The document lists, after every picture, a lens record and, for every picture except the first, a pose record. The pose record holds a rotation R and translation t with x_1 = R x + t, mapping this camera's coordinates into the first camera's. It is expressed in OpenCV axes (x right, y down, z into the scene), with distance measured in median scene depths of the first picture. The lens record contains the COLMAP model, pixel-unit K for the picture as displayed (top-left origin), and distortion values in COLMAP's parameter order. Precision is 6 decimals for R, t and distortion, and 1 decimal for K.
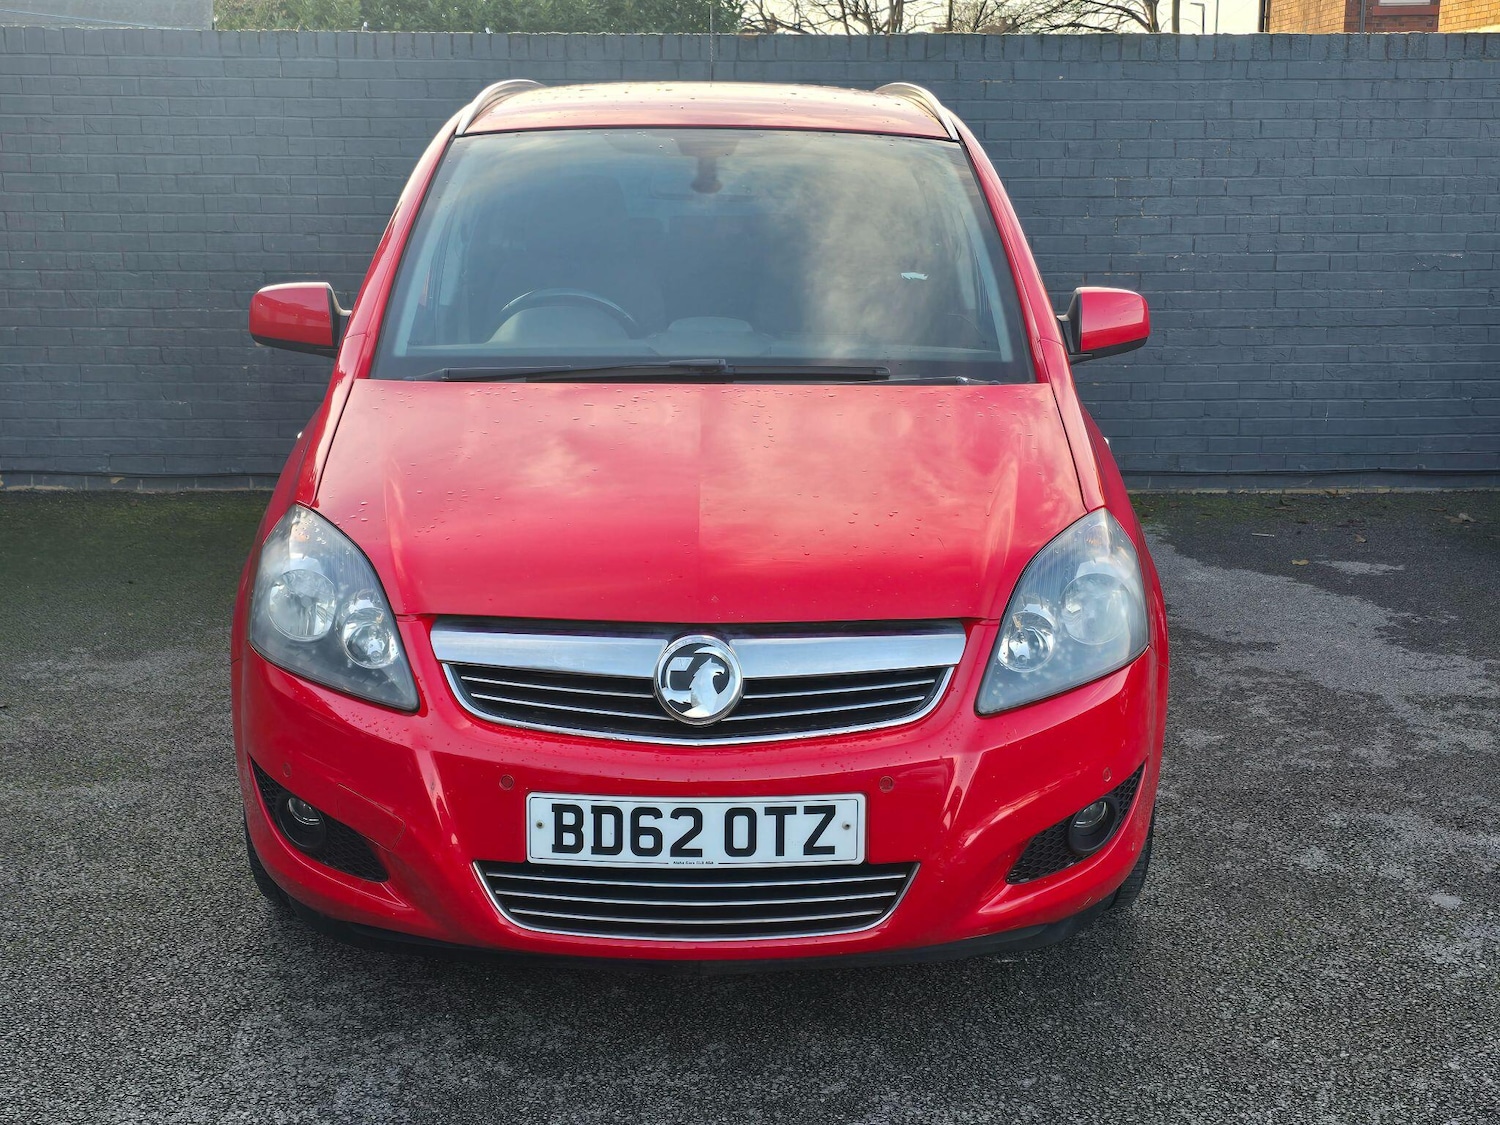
lens RADIAL K [[2127.5, 0, 725.8], [0, 2127.5, 566.1], [0, 0, 1]] dist [0.101632, -0.038832]
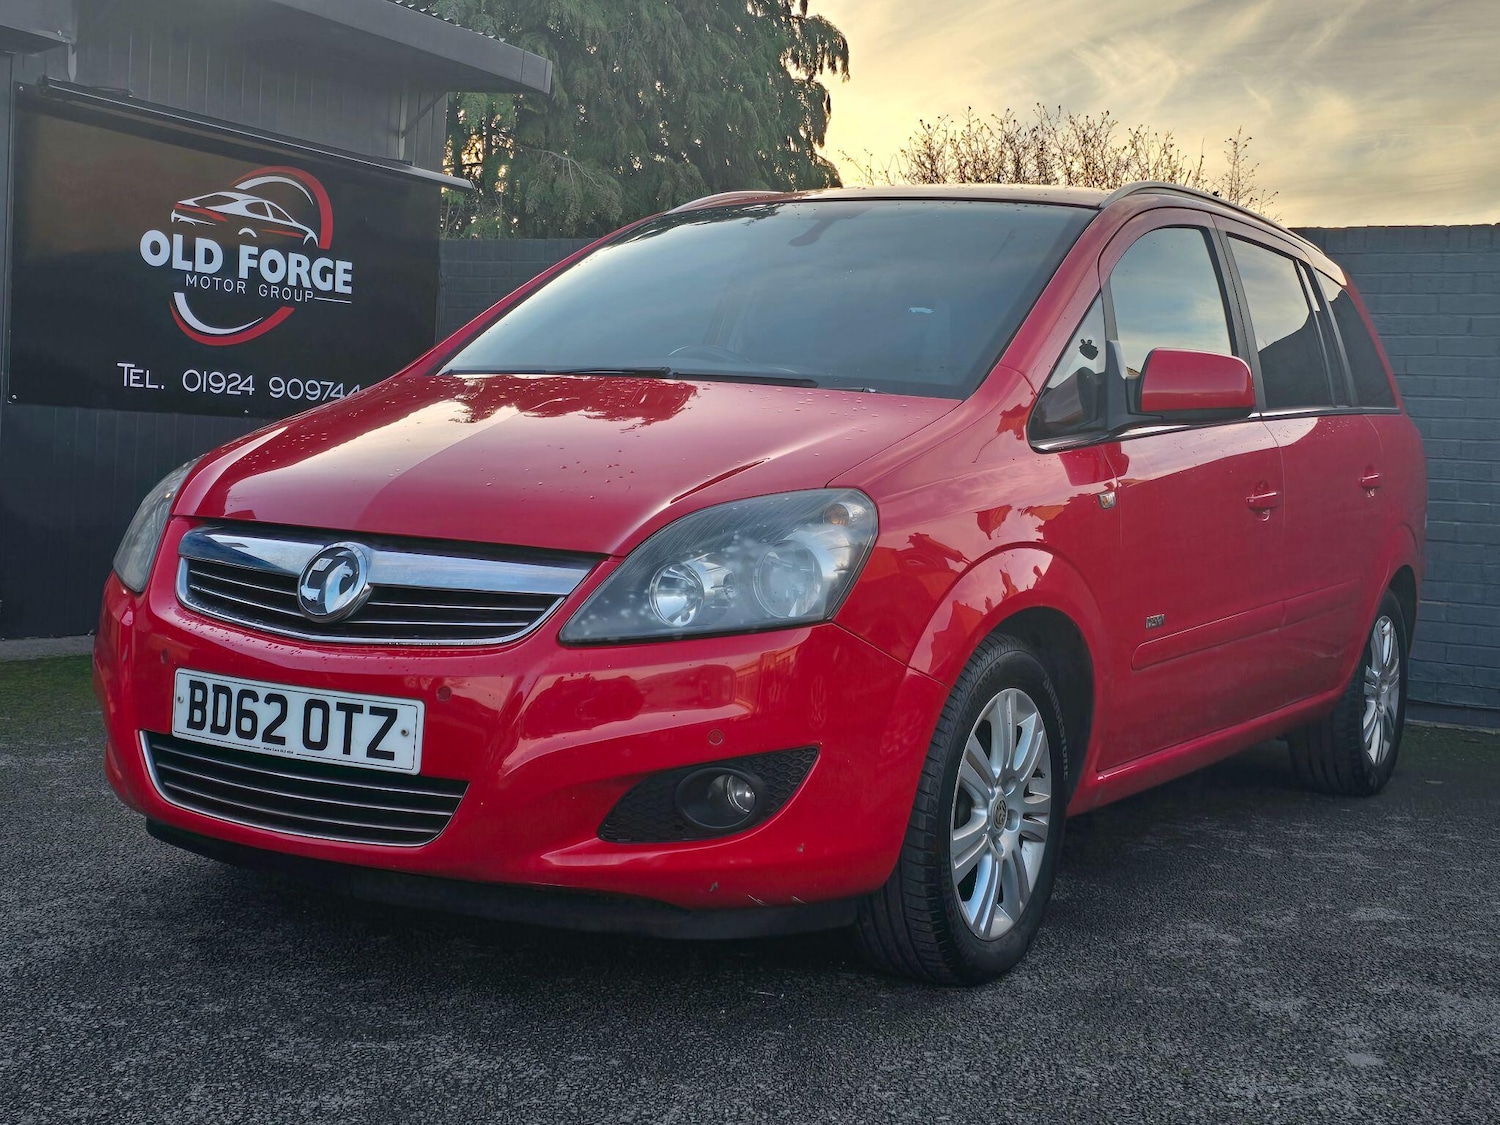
lens RADIAL K [[2079.9, 0, 750.0], [0, 2079.9, 562.5], [0, 0, 1]] dist [0.128989, -0.572737]
pose [[0.854105, 0.068909, -0.515515, 0.667198], [-0.152724, 0.980717, -0.121940, 0.134938], [0.497171, 0.182881, 0.848160, 0.242984]]
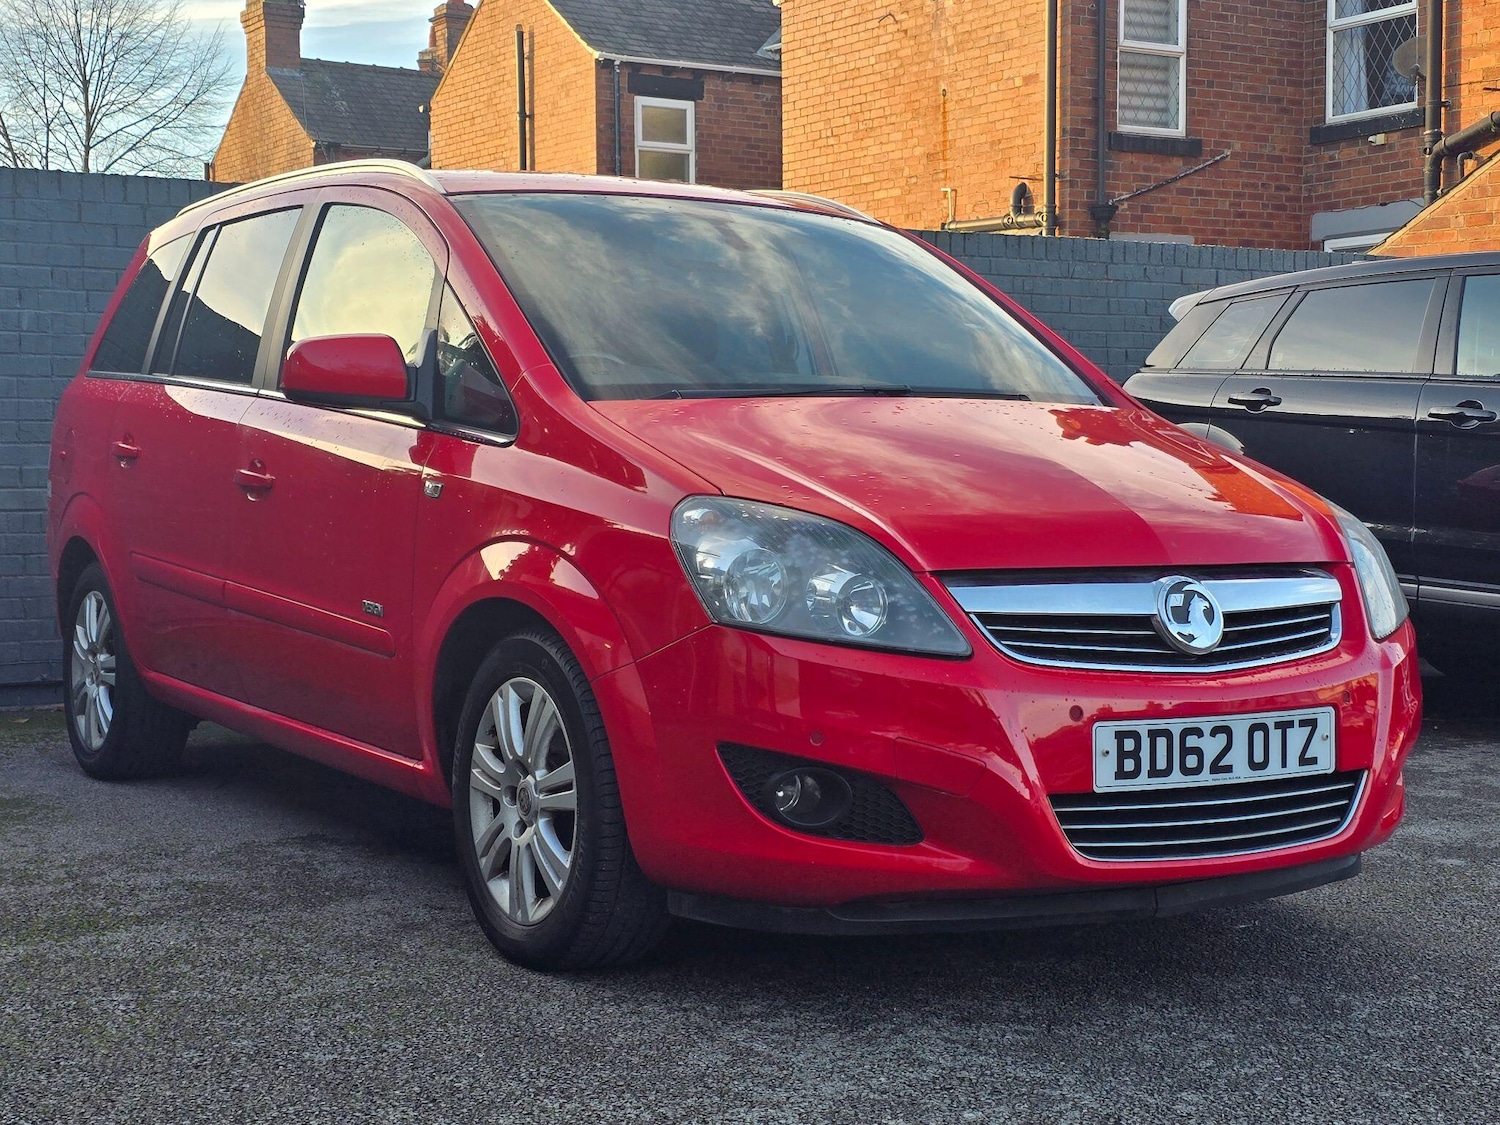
lens RADIAL K [[2497.6, 0, 789.4], [0, 2497.6, 559.3], [0, 0, 1]] dist [0.184590, -0.631388]
pose [[0.849288, -0.022618, 0.527446, -0.839324], [0.105144, 0.986314, -0.127005, 0.163242], [-0.517354, 0.163322, 0.840042, 0.037878]]
